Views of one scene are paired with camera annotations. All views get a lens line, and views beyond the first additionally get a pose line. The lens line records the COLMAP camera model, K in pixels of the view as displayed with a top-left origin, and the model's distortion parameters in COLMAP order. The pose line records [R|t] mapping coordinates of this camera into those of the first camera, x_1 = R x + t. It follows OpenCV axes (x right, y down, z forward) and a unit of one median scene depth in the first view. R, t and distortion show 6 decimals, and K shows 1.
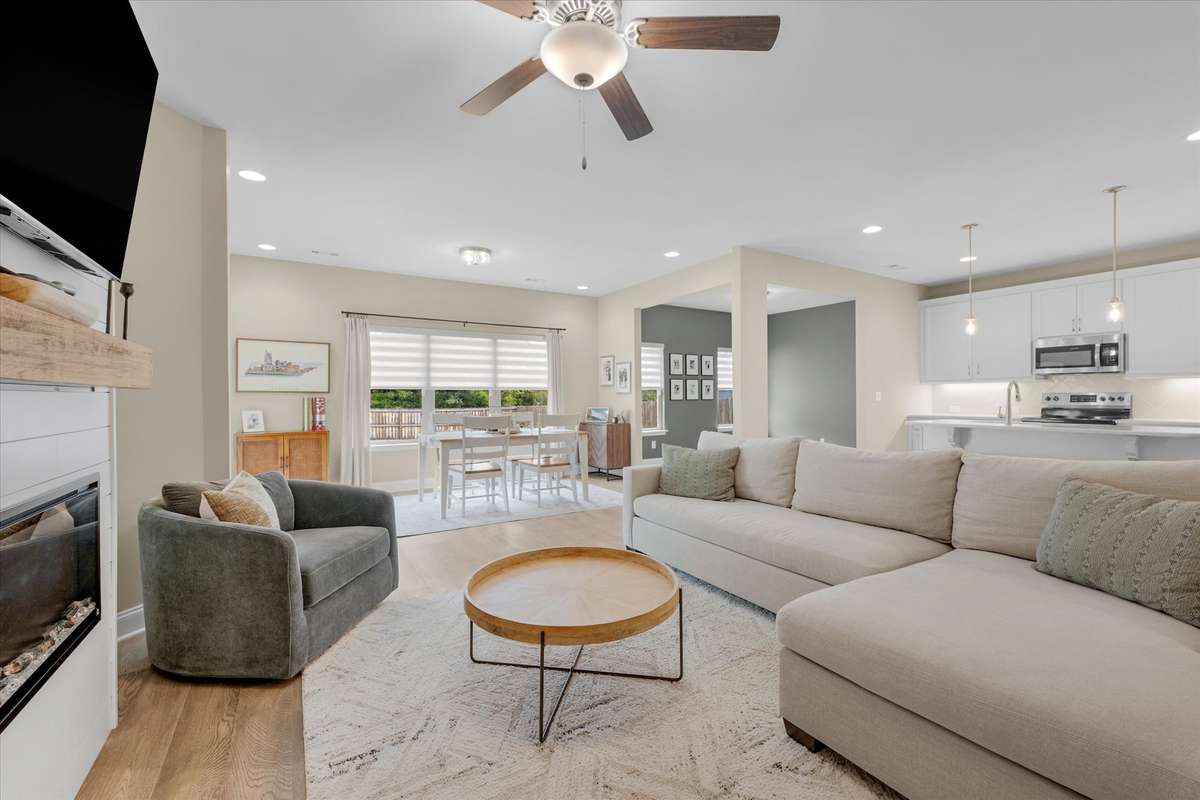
lens RADIAL K [[496.8, 0, 600.0], [0, 496.8, 400.0], [0, 0, 1]] dist [-0.003117, -0.000148]
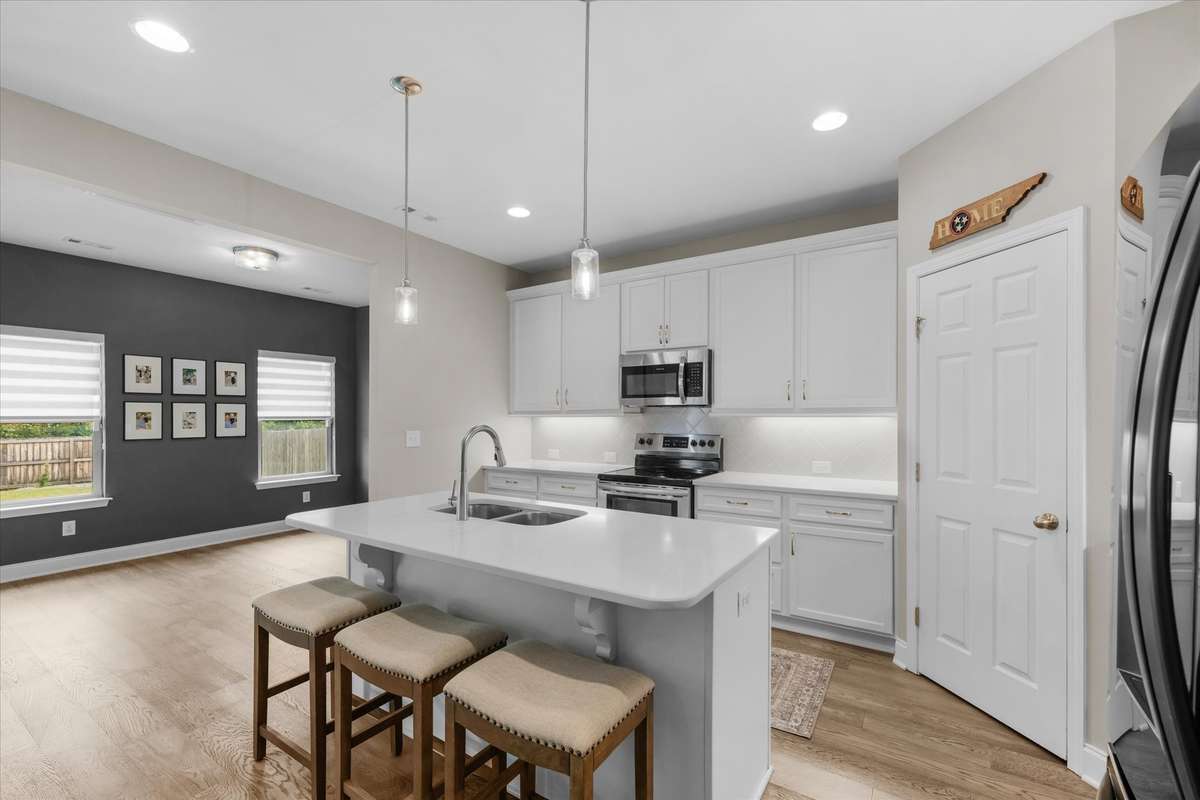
lens RADIAL K [[540.2, 0, 627.3], [0, 540.2, 411.9], [0, 0, 1]] dist [-0.000957, -0.000003]
pose [[0.875831, 0.005756, 0.482584, 0.455543], [0.002280, 0.999868, -0.016065, -0.027470], [-0.482613, 0.015170, 0.875702, 0.307069]]
